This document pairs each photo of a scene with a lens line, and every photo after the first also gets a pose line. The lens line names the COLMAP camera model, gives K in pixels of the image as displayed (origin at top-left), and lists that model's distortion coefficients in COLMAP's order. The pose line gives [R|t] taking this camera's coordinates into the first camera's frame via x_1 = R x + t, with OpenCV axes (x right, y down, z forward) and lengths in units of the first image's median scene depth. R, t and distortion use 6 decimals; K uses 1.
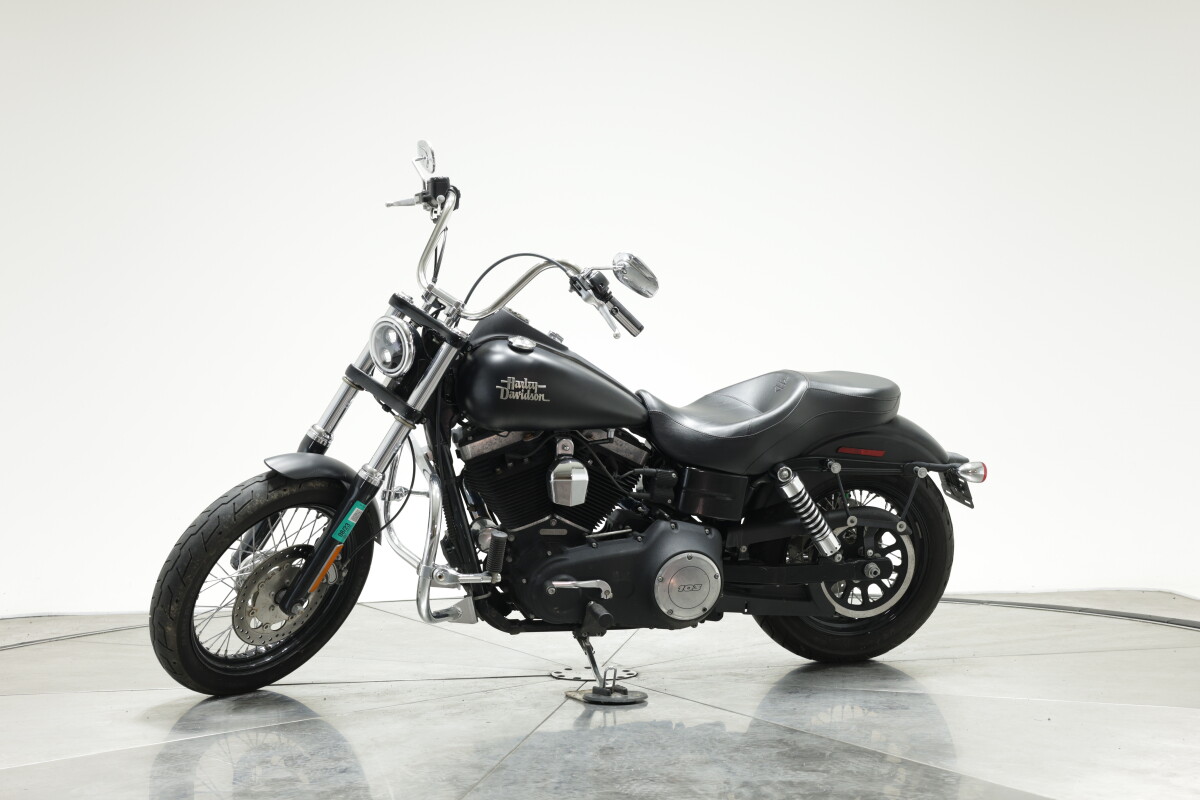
lens RADIAL K [[1624.3, 0, 600.0], [0, 1624.3, 400.0], [0, 0, 1]] dist [-0.018611, -0.024303]
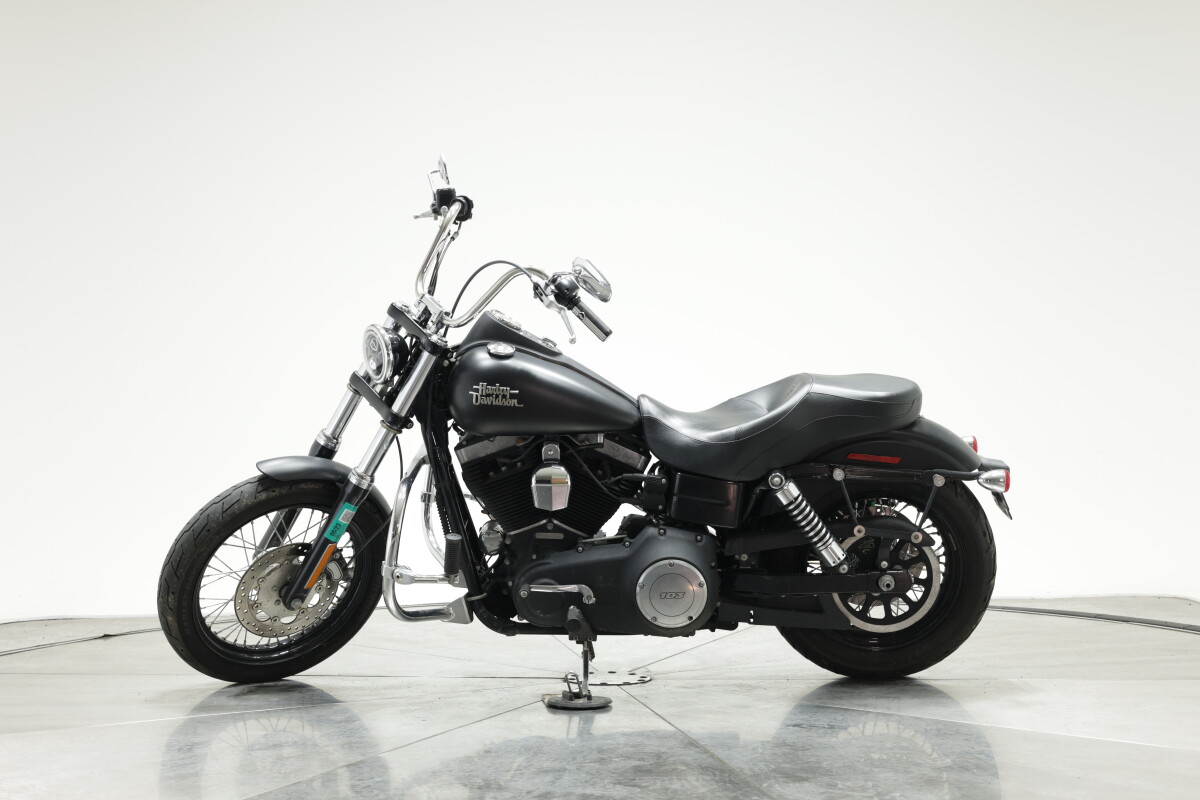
lens RADIAL K [[1624.3, 0, 600.0], [0, 1624.3, 400.0], [0, 0, 1]] dist [-0.018611, -0.024303]
pose [[0.959982, -0.003639, -0.280036, 0.289281], [0.003465, 0.999993, -0.001116, -0.001917], [0.280039, 0.000101, 0.959989, 0.041124]]
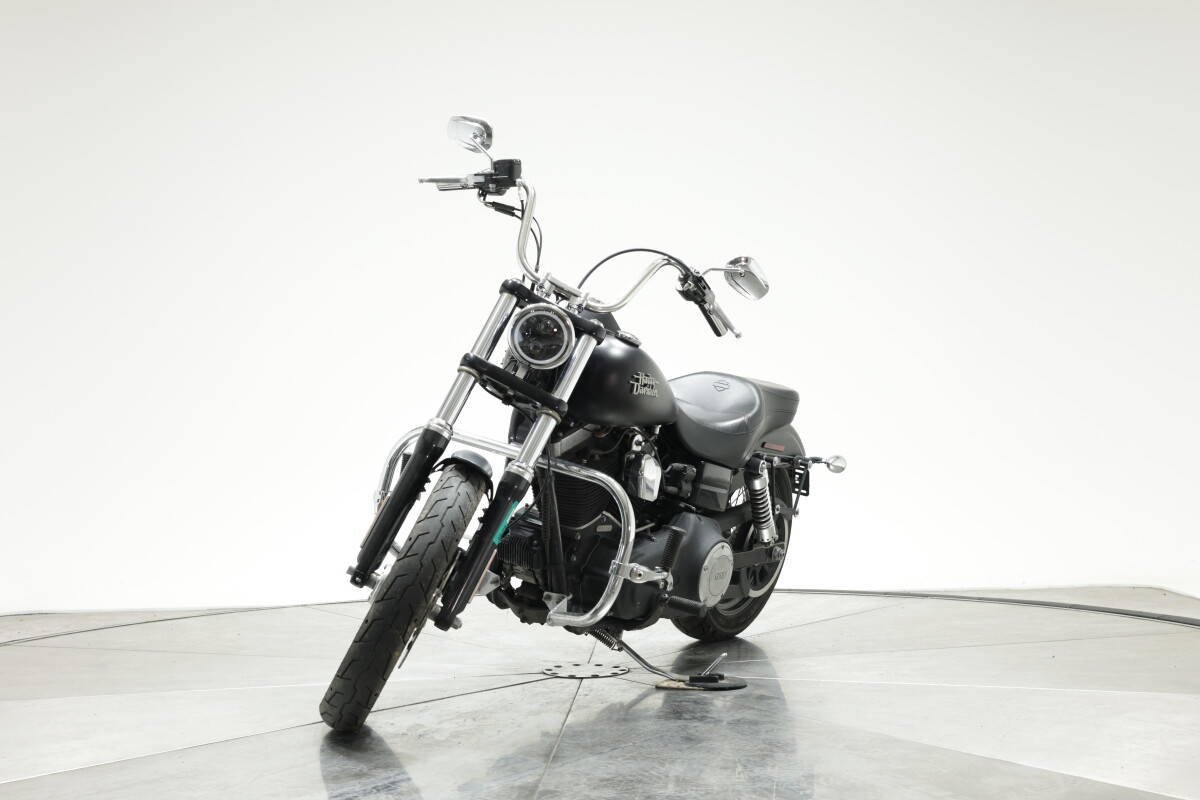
lens RADIAL K [[1624.3, 0, 600.0], [0, 1624.3, 400.0], [0, 0, 1]] dist [-0.018611, -0.024303]
pose [[0.746795, 0.014831, 0.664888, -0.706212], [-0.012594, 0.999887, -0.008157, 0.010813], [-0.664935, -0.002282, 0.746898, 0.263127]]
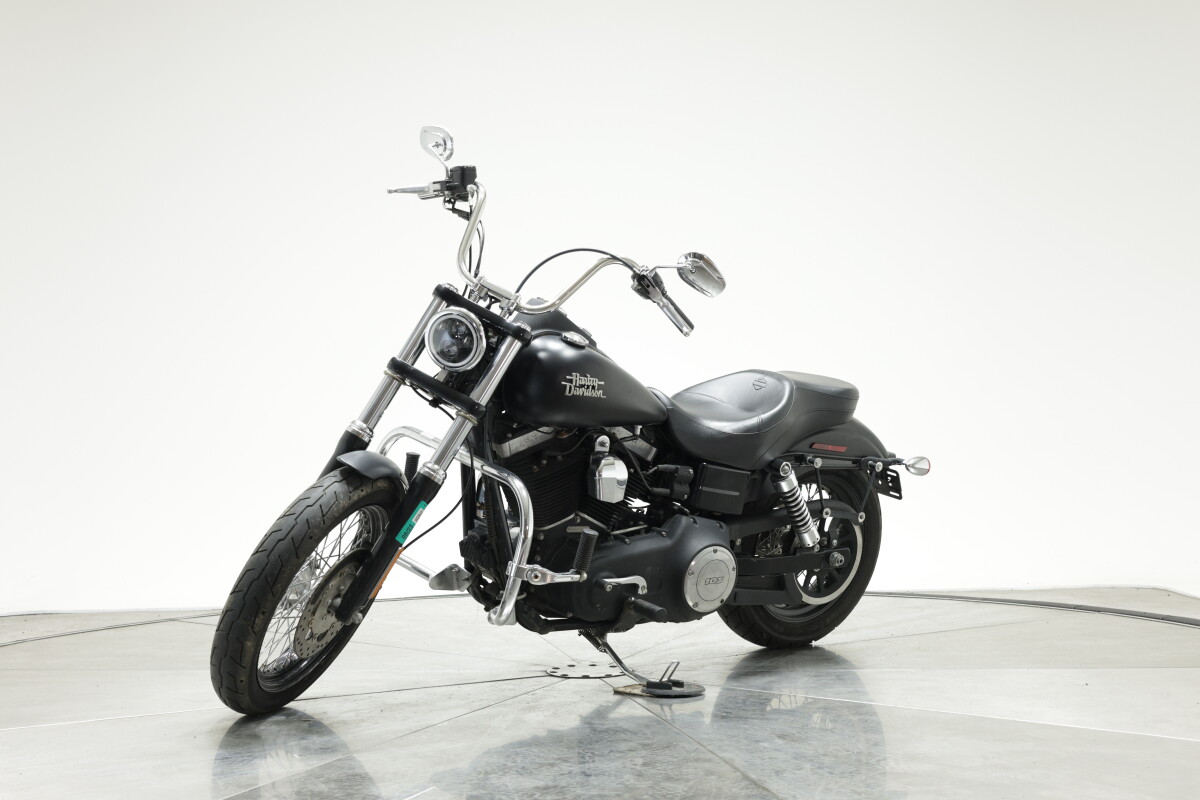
lens RADIAL K [[1624.3, 0, 600.0], [0, 1624.3, 400.0], [0, 0, 1]] dist [-0.018611, -0.024303]
pose [[0.931675, 0.006936, 0.363226, -0.384725], [-0.007024, 0.999975, -0.001079, 0.003077], [-0.363224, -0.001546, 0.931701, 0.070111]]
